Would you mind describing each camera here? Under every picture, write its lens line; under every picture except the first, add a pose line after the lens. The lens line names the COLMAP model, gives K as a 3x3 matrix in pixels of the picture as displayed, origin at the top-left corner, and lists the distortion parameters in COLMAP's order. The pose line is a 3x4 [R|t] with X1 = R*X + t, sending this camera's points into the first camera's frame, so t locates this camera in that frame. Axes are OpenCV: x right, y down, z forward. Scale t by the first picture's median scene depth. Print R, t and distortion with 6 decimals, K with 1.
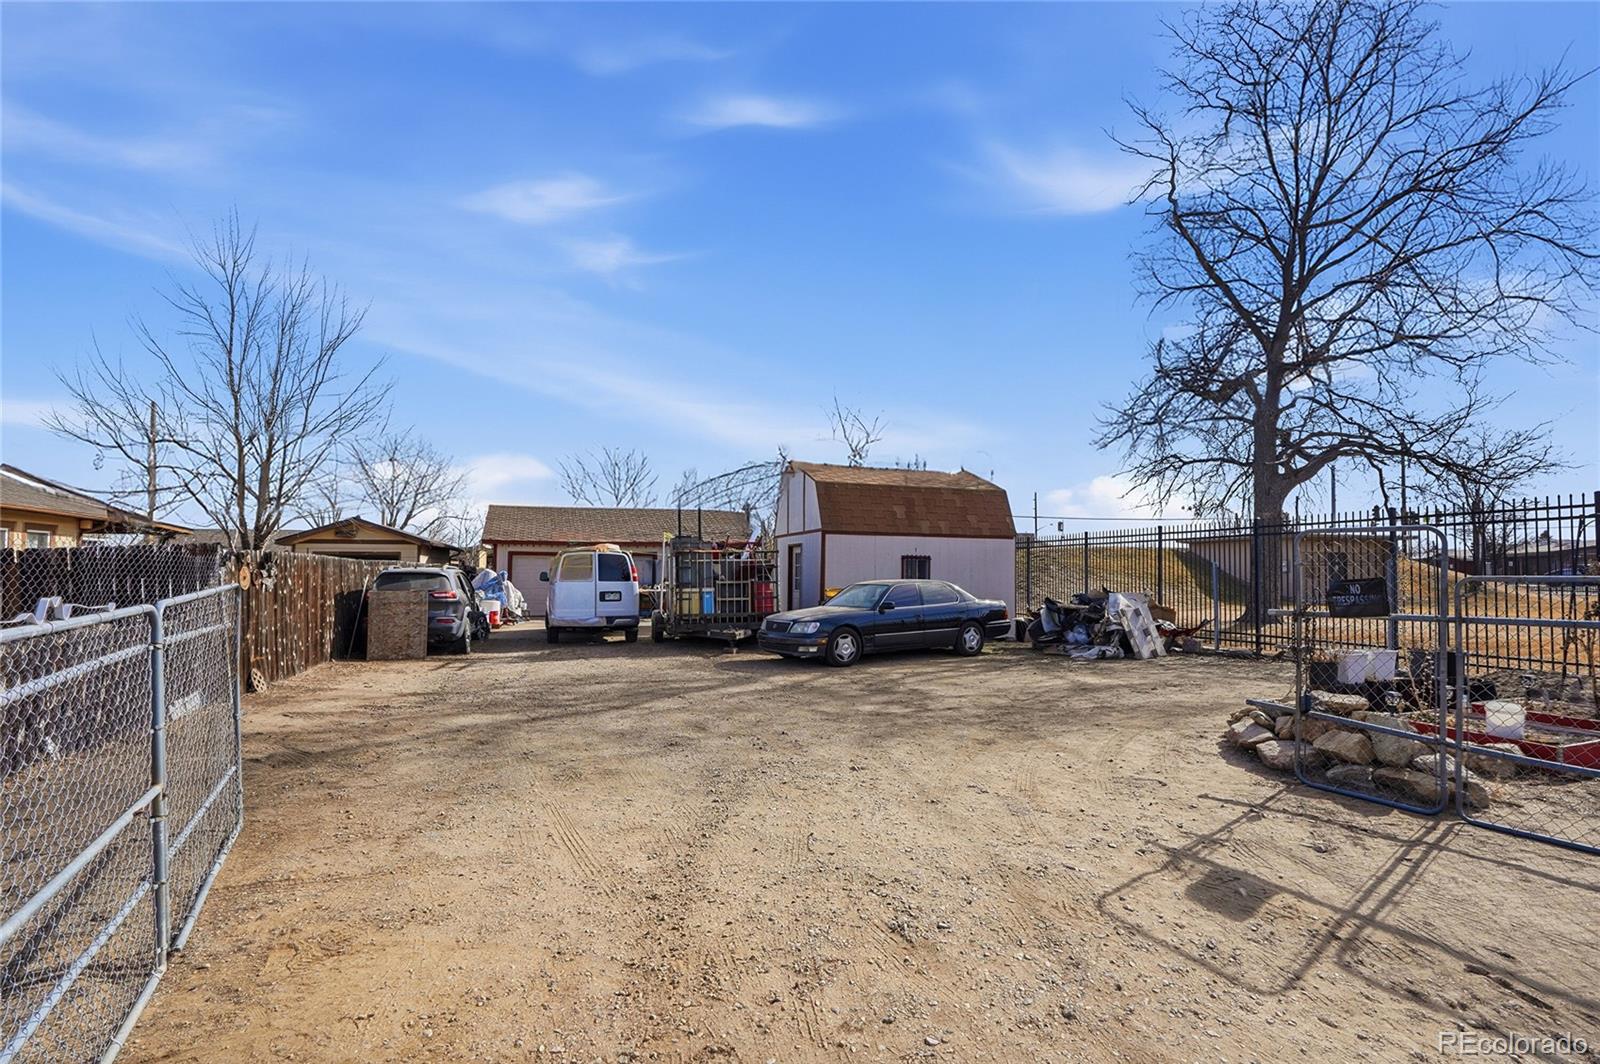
lens RADIAL K [[757.3, 0, 800.0], [0, 757.3, 532.0], [0, 0, 1]] dist [-0.052780, 0.000464]
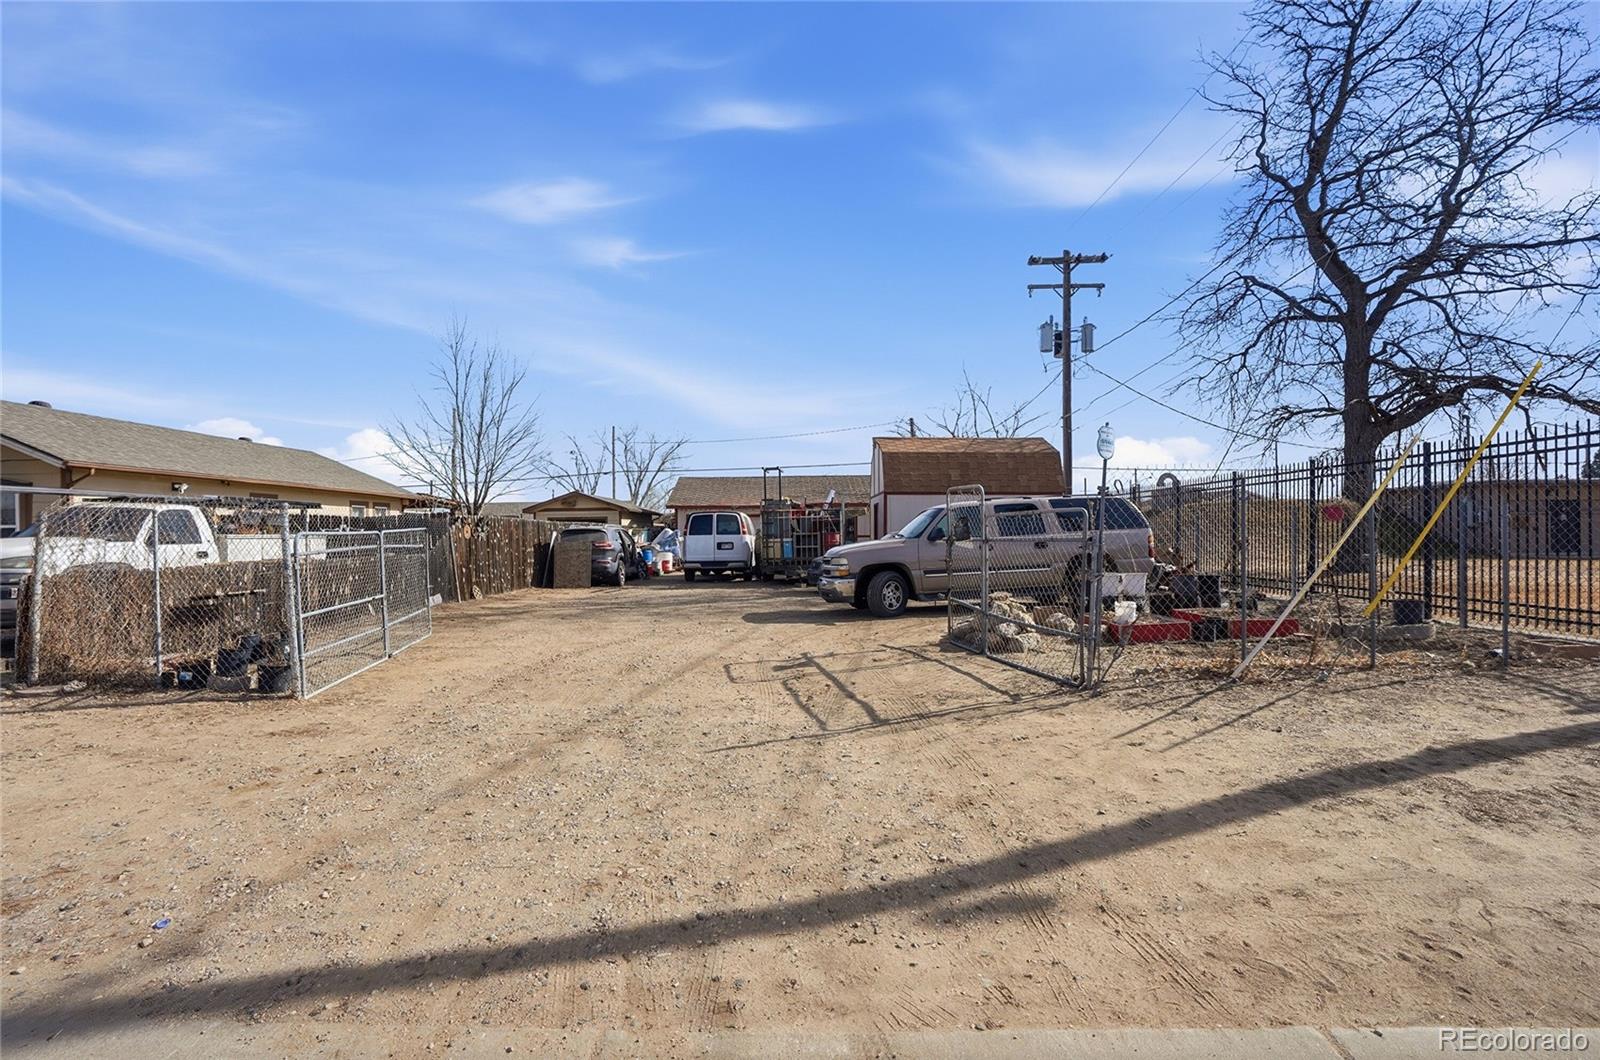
lens RADIAL K [[757.3, 0, 800.0], [0, 757.3, 530.0], [0, 0, 1]] dist [-0.052780, 0.000464]
pose [[0.952047, -0.013109, -0.305672, 0.303034], [0.027881, 0.998642, 0.044008, 0.001982], [0.304680, -0.050420, 0.951119, -0.246890]]
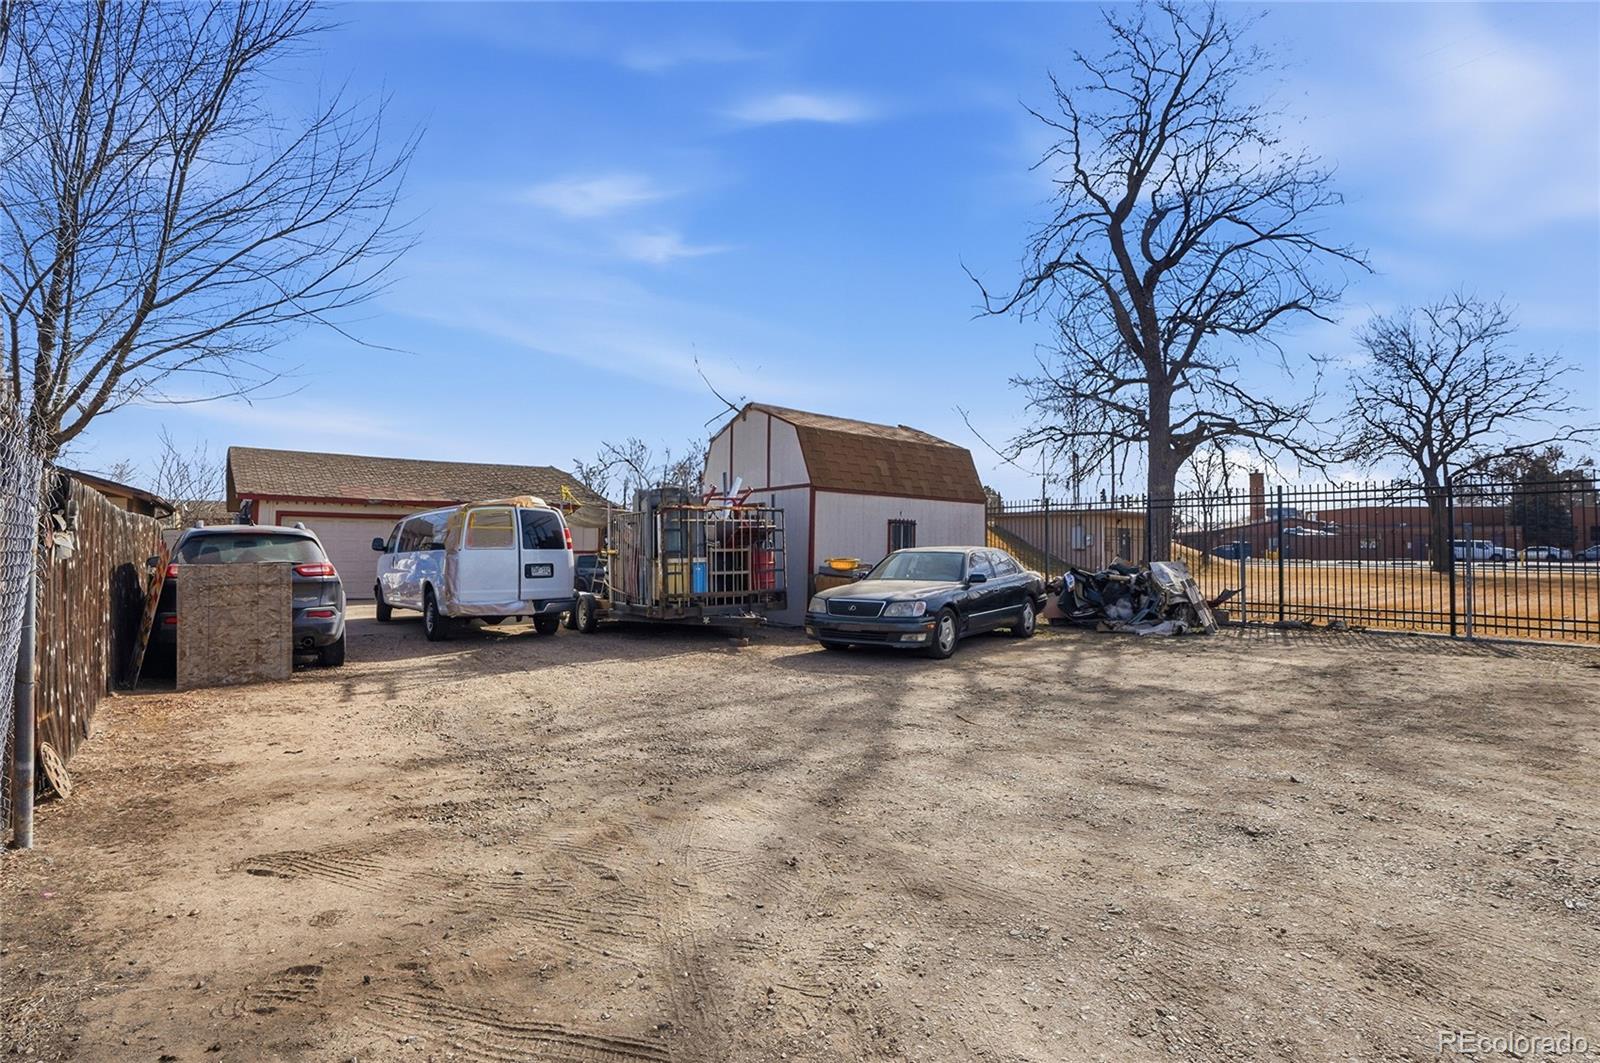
lens RADIAL K [[757.3, 0, 800.0], [0, 757.3, 531.5], [0, 0, 1]] dist [-0.052780, 0.000464]
pose [[0.934697, 0.010346, 0.355294, -0.291275], [-0.021672, 0.999375, 0.027912, 0.025897], [-0.354783, -0.033789, 0.934338, 0.282199]]
